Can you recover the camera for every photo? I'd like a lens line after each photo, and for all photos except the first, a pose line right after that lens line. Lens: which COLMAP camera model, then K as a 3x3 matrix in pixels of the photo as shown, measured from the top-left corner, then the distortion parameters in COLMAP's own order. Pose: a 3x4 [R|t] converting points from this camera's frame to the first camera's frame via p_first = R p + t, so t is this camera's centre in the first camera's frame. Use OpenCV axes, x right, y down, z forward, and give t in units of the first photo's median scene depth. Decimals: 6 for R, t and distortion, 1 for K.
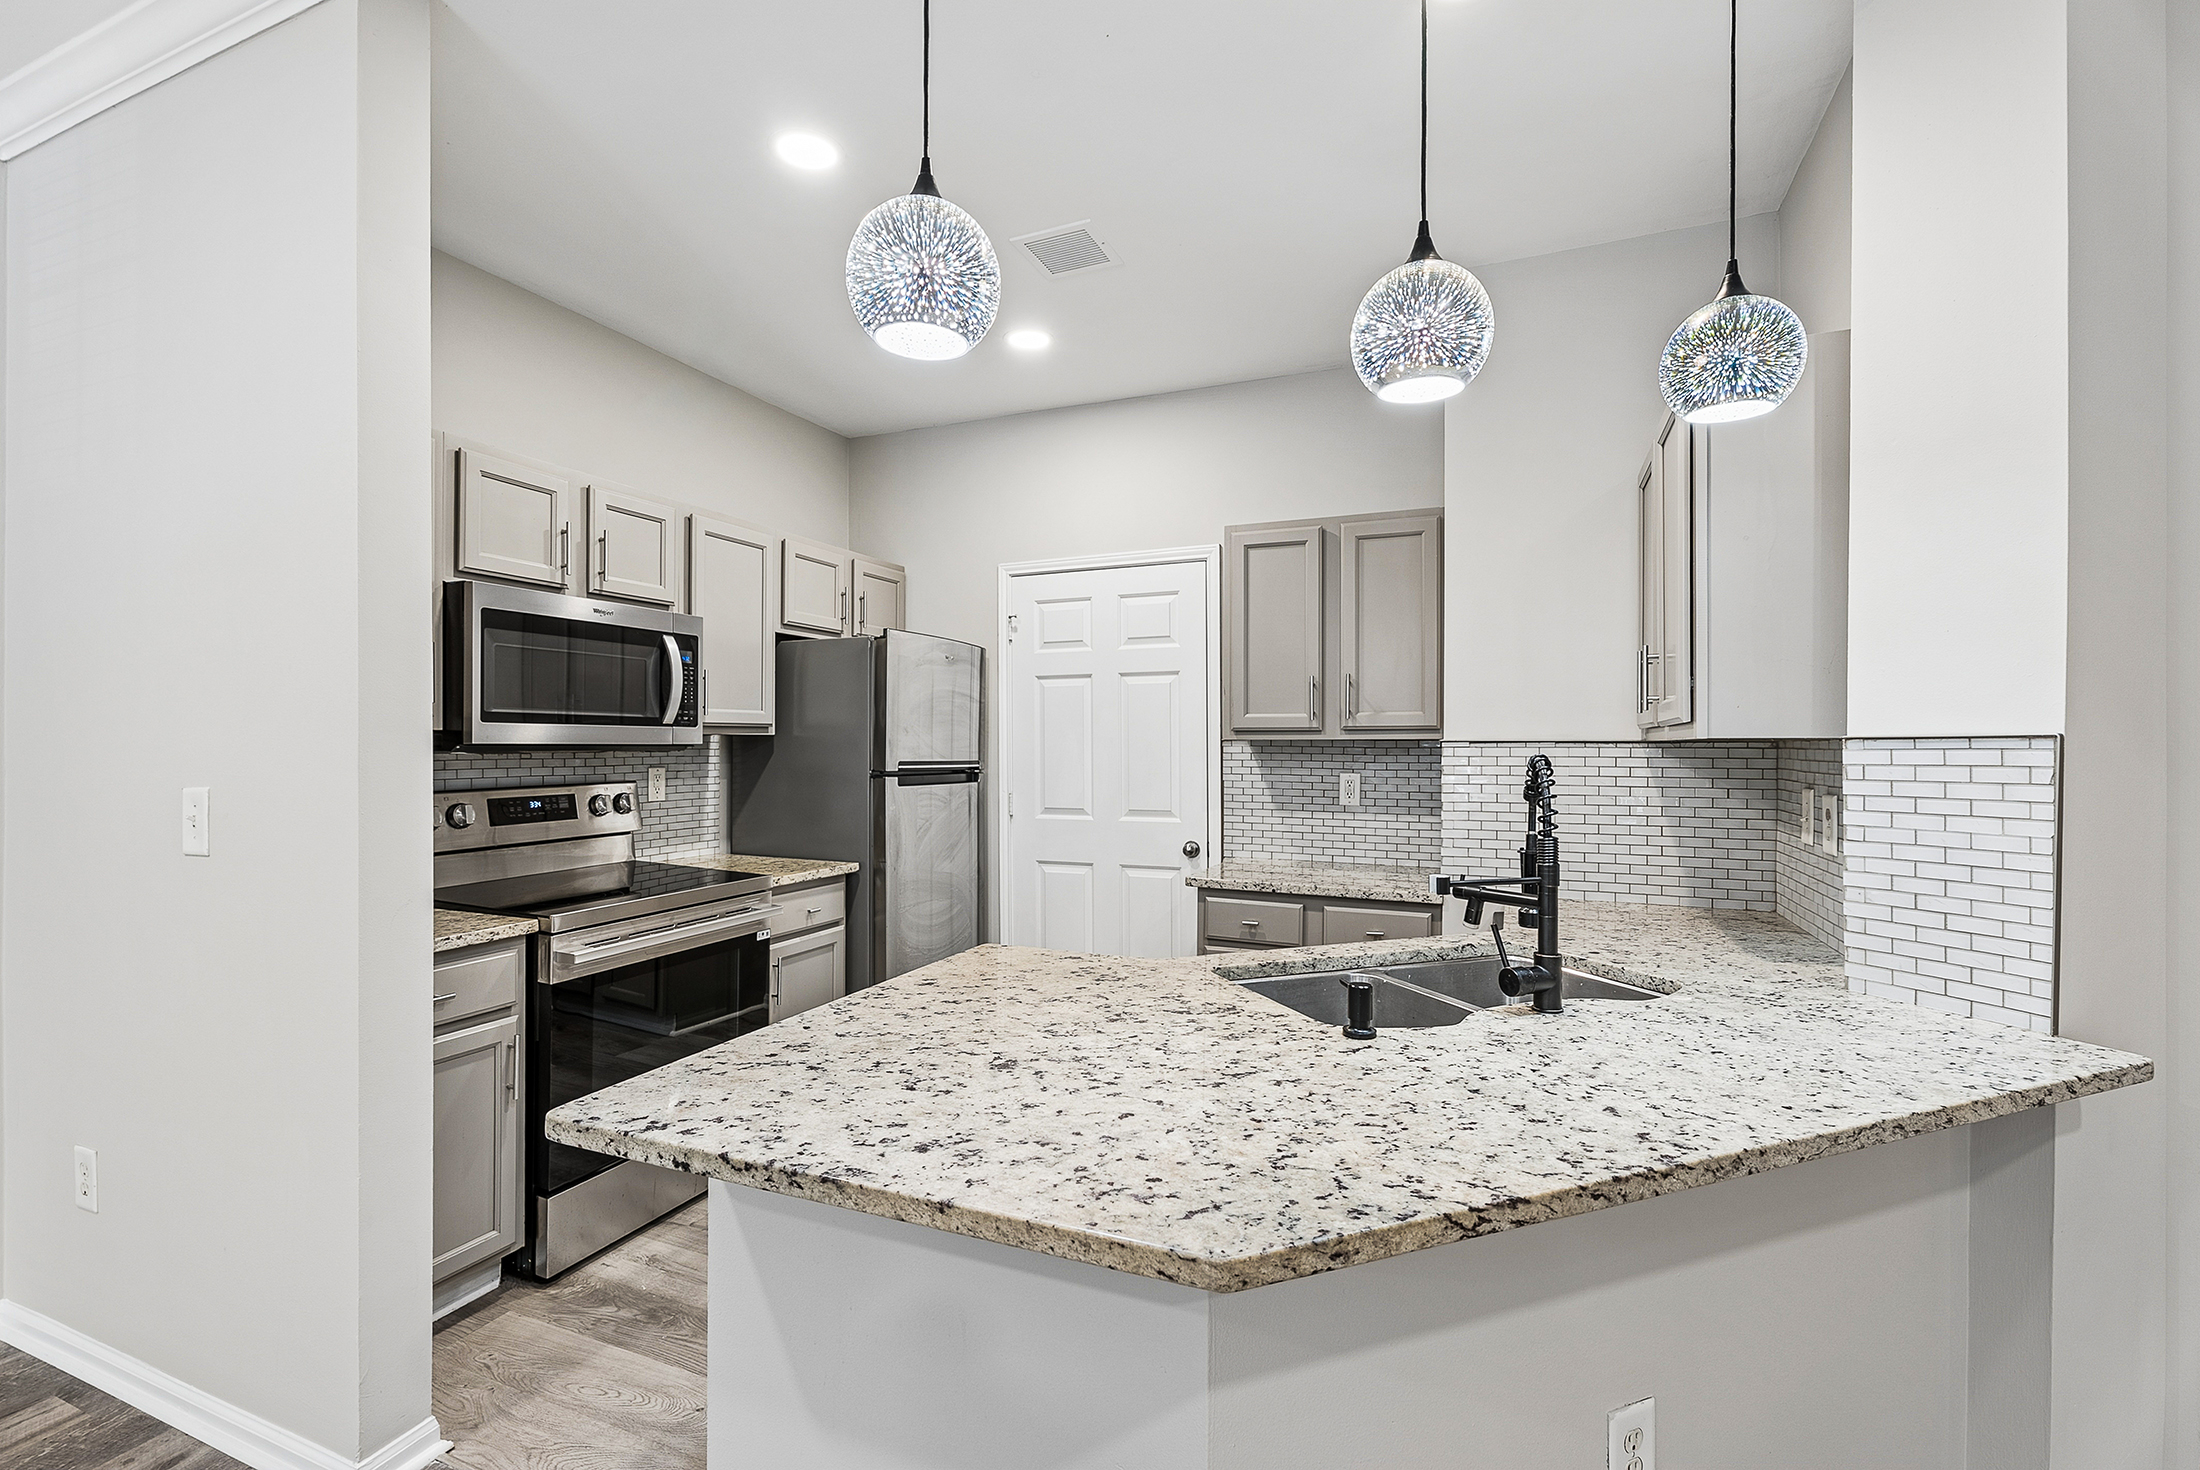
lens RADIAL K [[983.5, 0, 1095.3], [0, 983.5, 739.1], [0, 0, 1]] dist [0.004020, -0.000407]
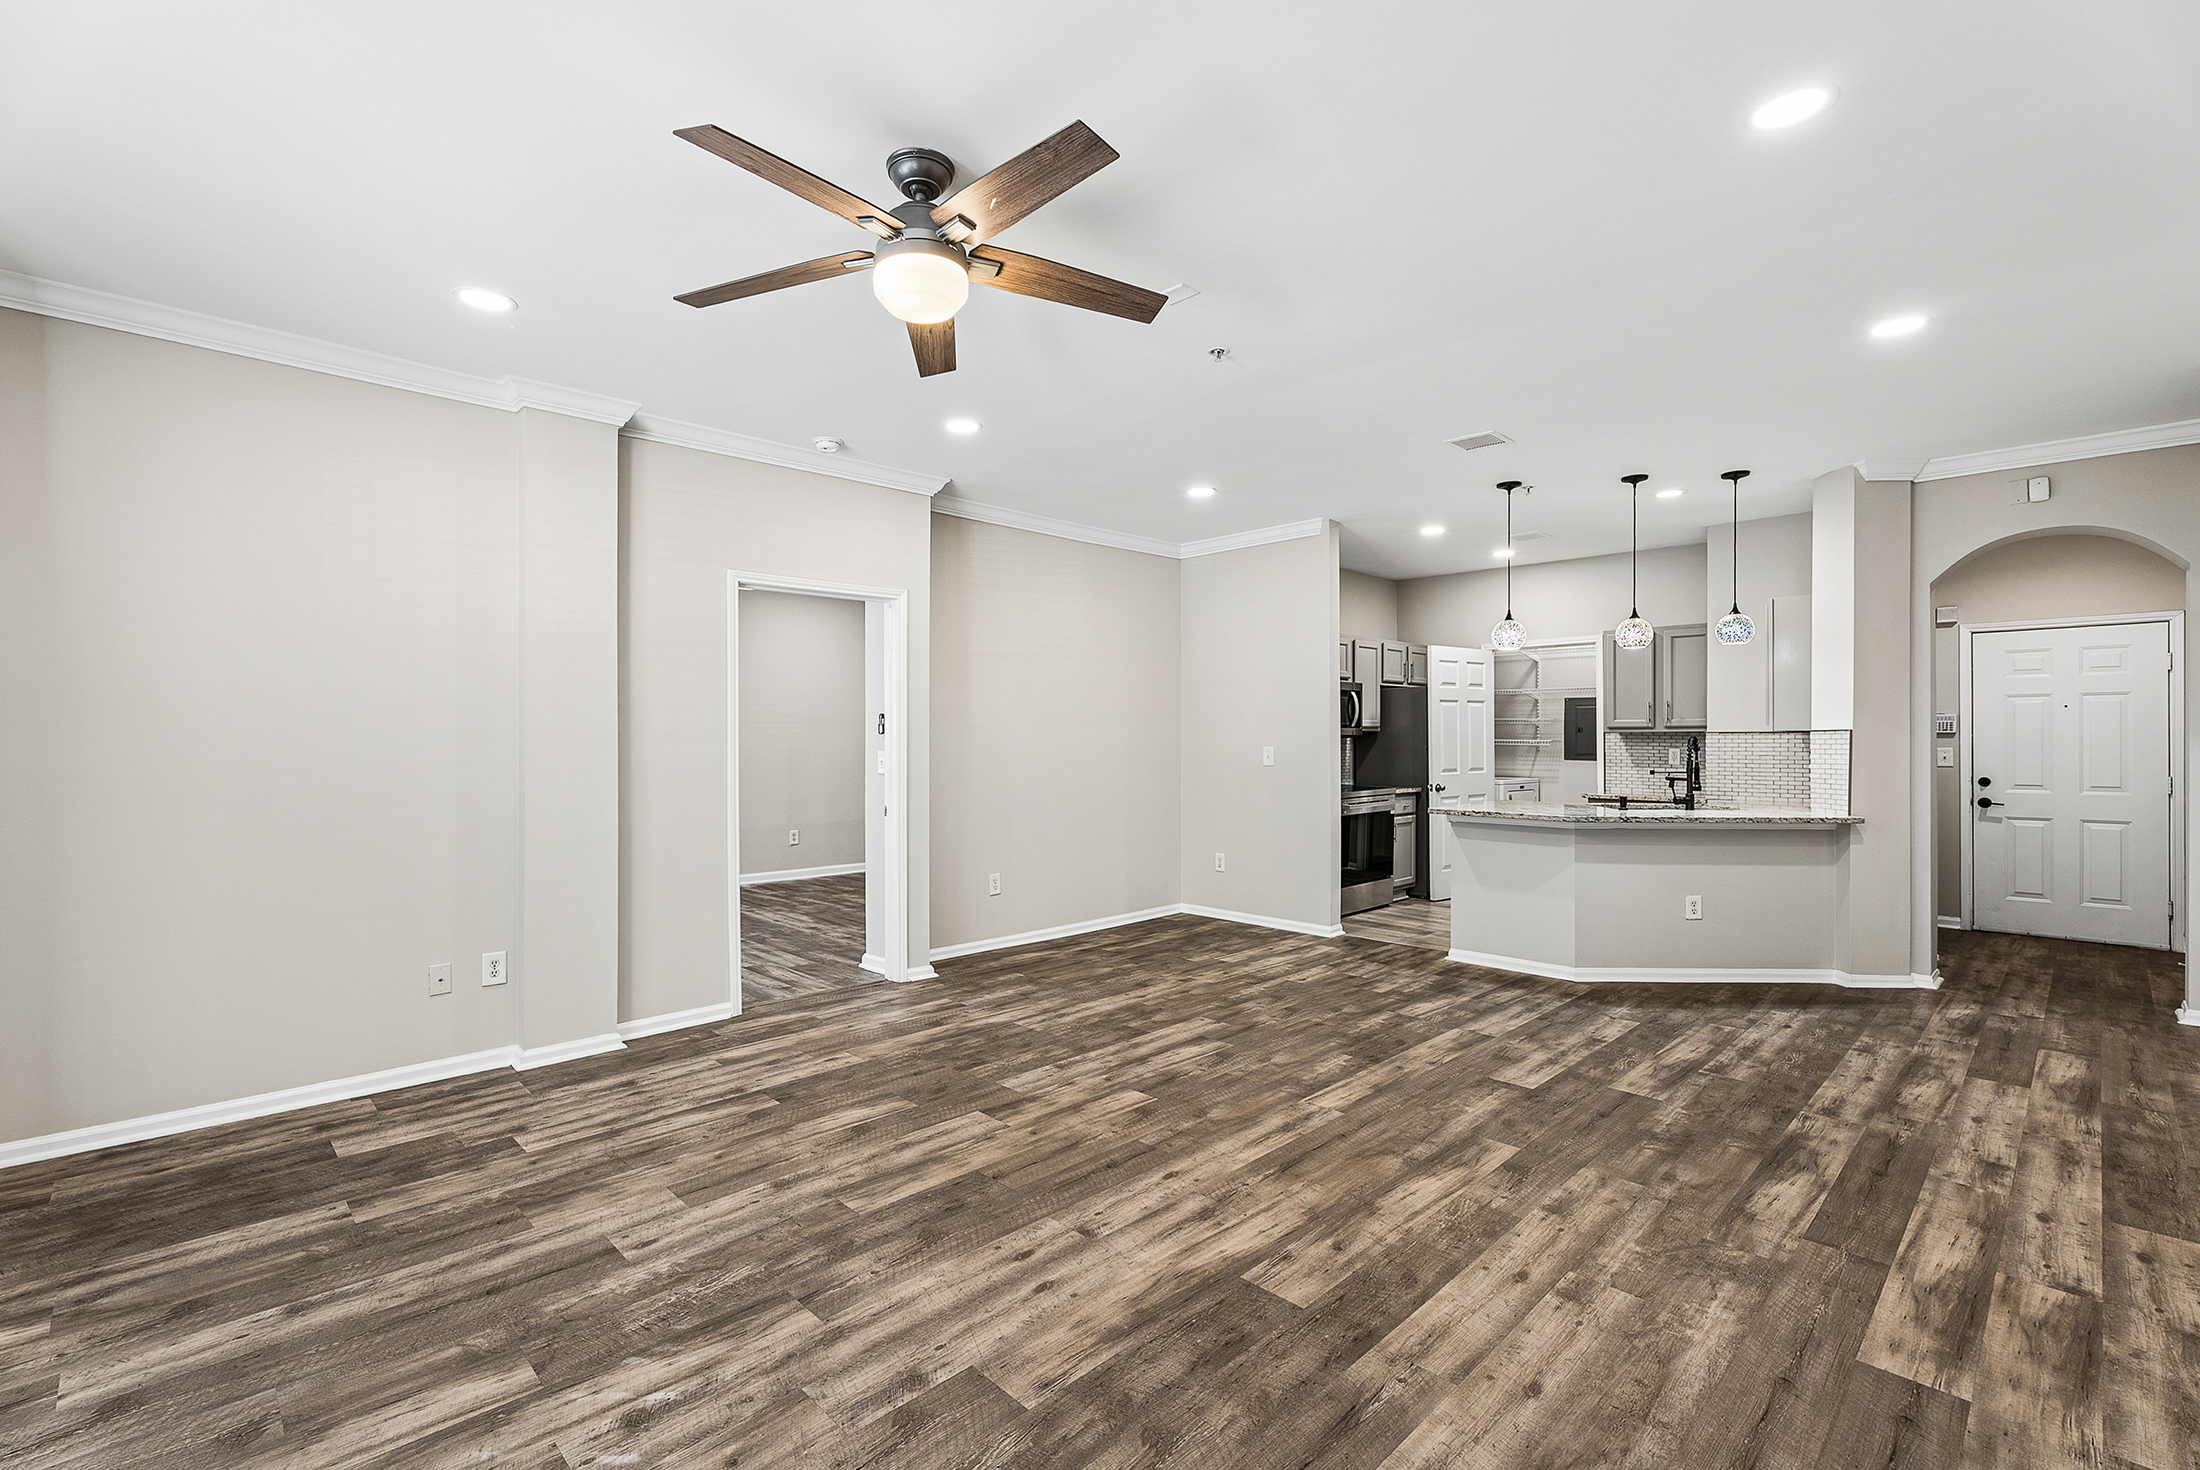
lens RADIAL K [[983.5, 0, 1104.6], [0, 983.5, 740.6], [0, 0, 1]] dist [0.004020, -0.000407]
pose [[0.926160, -0.000162, -0.377131, -0.065421], [0.002342, 0.999983, 0.005322, 0.004812], [0.377124, -0.005813, 0.926145, -1.394208]]
